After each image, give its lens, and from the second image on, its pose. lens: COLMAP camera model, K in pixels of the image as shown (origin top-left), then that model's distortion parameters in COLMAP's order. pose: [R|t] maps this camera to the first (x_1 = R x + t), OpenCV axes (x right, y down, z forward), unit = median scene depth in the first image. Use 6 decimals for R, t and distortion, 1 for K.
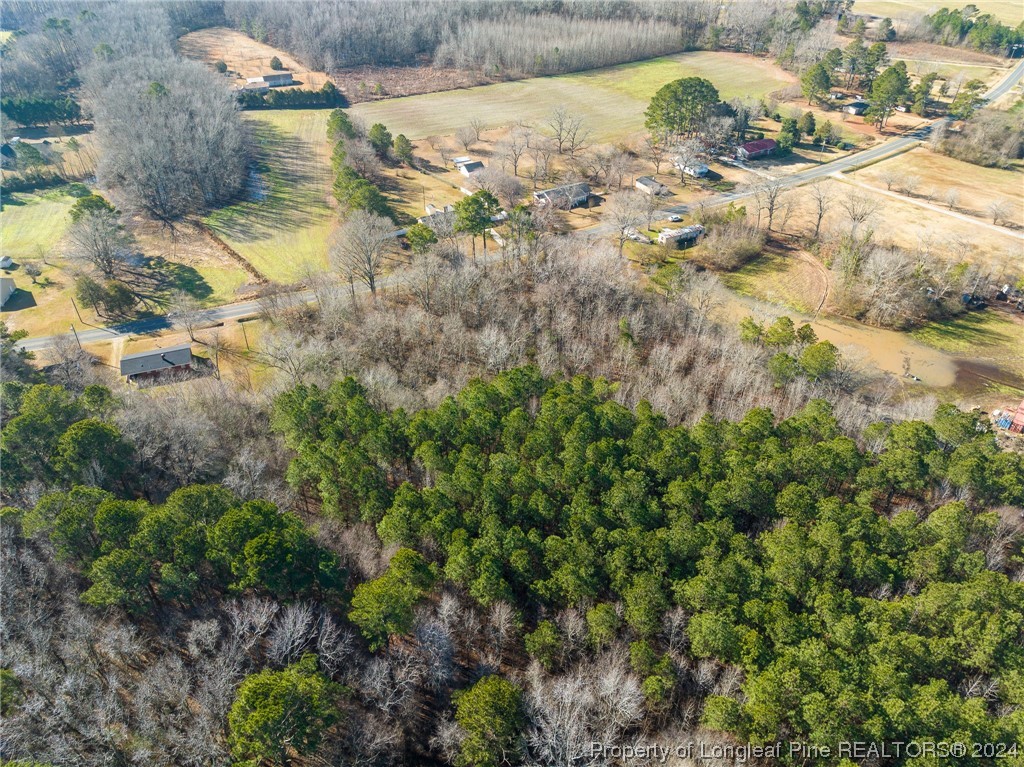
lens RADIAL K [[710.9, 0, 511.8], [0, 710.9, 383.8], [0, 0, 1]] dist [-0.041109, 0.010554]
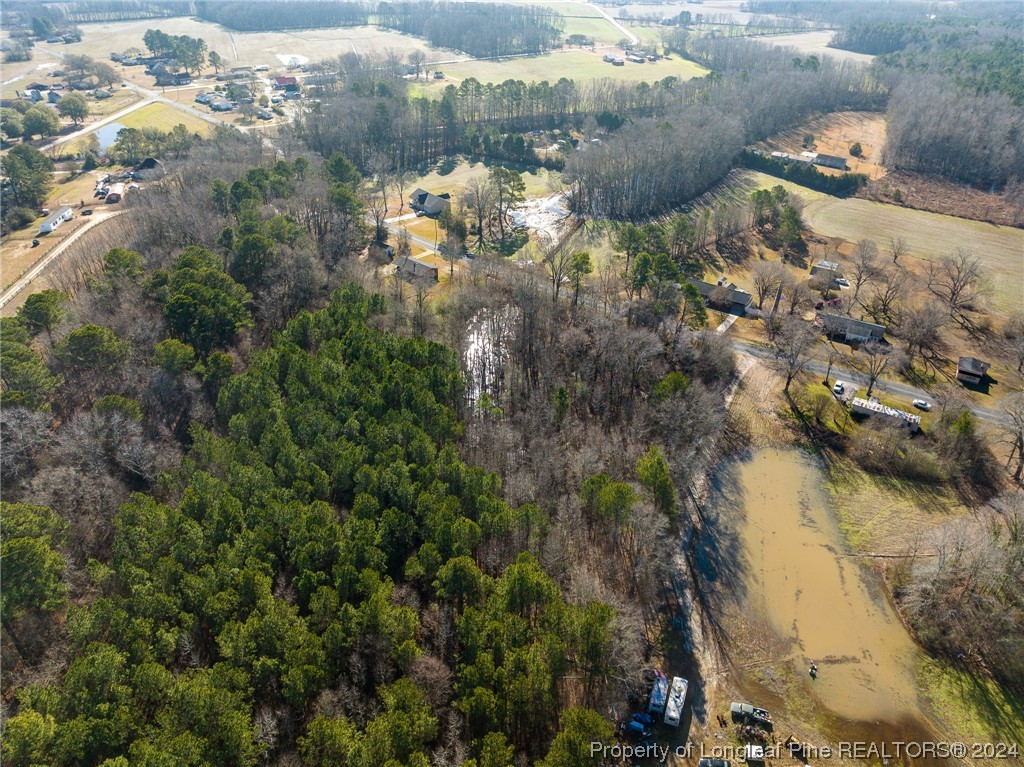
lens RADIAL K [[710.9, 0, 513.6], [0, 710.9, 383.5], [0, 0, 1]] dist [-0.041109, 0.010554]
pose [[0.461716, 0.470343, -0.752061, 0.675833], [-0.538752, 0.822242, 0.183477, -0.172115], [0.704673, 0.320461, 0.633041, 0.208170]]
